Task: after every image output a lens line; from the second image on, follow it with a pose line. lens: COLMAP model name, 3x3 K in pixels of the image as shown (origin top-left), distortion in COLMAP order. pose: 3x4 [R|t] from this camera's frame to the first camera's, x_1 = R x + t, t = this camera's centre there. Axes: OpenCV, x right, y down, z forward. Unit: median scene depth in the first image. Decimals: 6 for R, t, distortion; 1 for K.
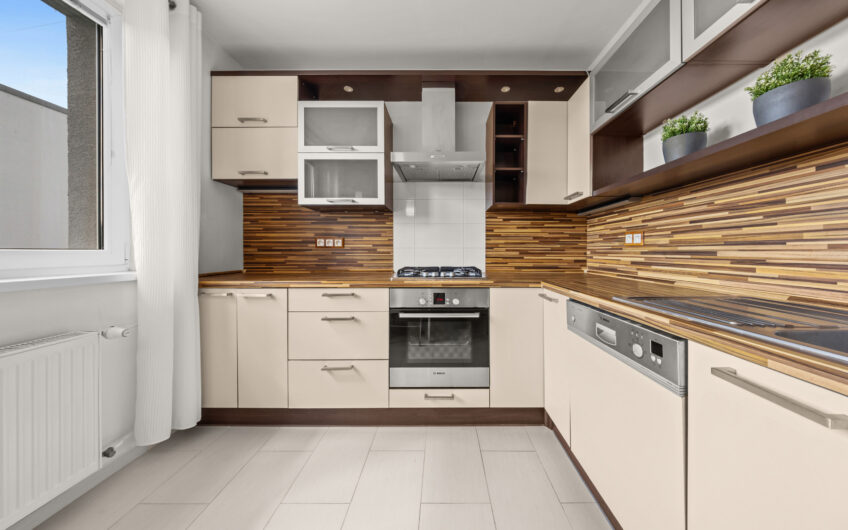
lens RADIAL K [[250.5, 0, 430.6], [0, 250.5, 253.9], [0, 0, 1]] dist [-0.001698, -0.000828]
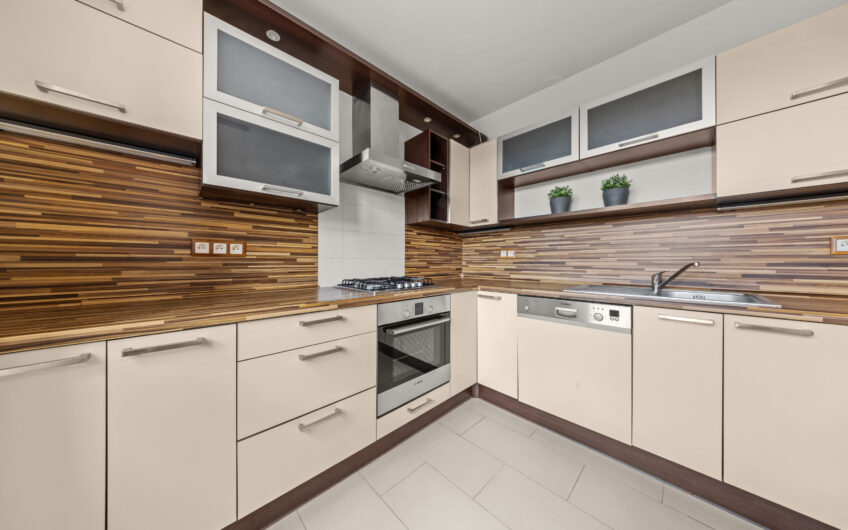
lens RADIAL K [[250.5, 0, 420.5], [0, 250.5, 263.3], [0, 0, 1]] dist [-0.001698, -0.000828]
pose [[0.736454, -0.003825, 0.676477, -0.533972], [0.005521, 0.999985, -0.000356, -0.003939], [-0.676466, 0.003997, 0.736463, 0.204723]]
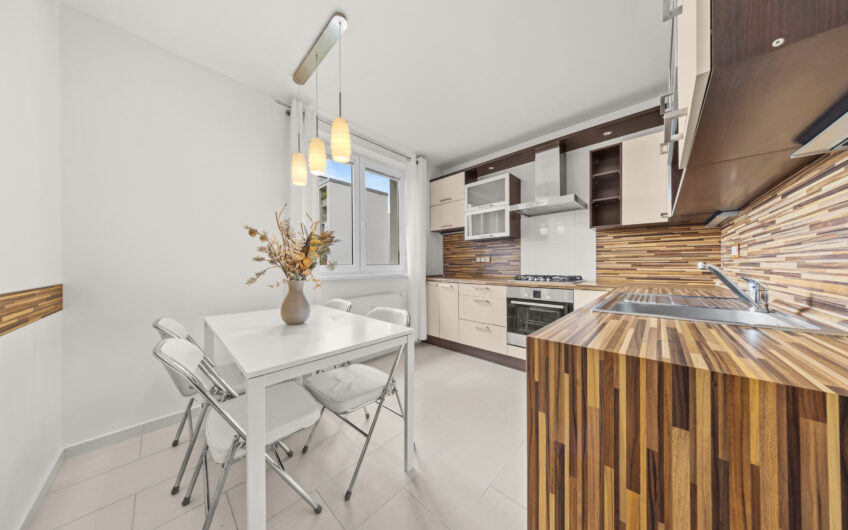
lens RADIAL K [[250.5, 0, 424.5], [0, 250.5, 263.7], [0, 0, 1]] dist [-0.001698, -0.000828]
pose [[0.724666, -0.009378, -0.689036, 0.546900], [0.000511, 0.999914, -0.013071, 0.005181], [0.689100, 0.009120, 0.724609, -0.570436]]
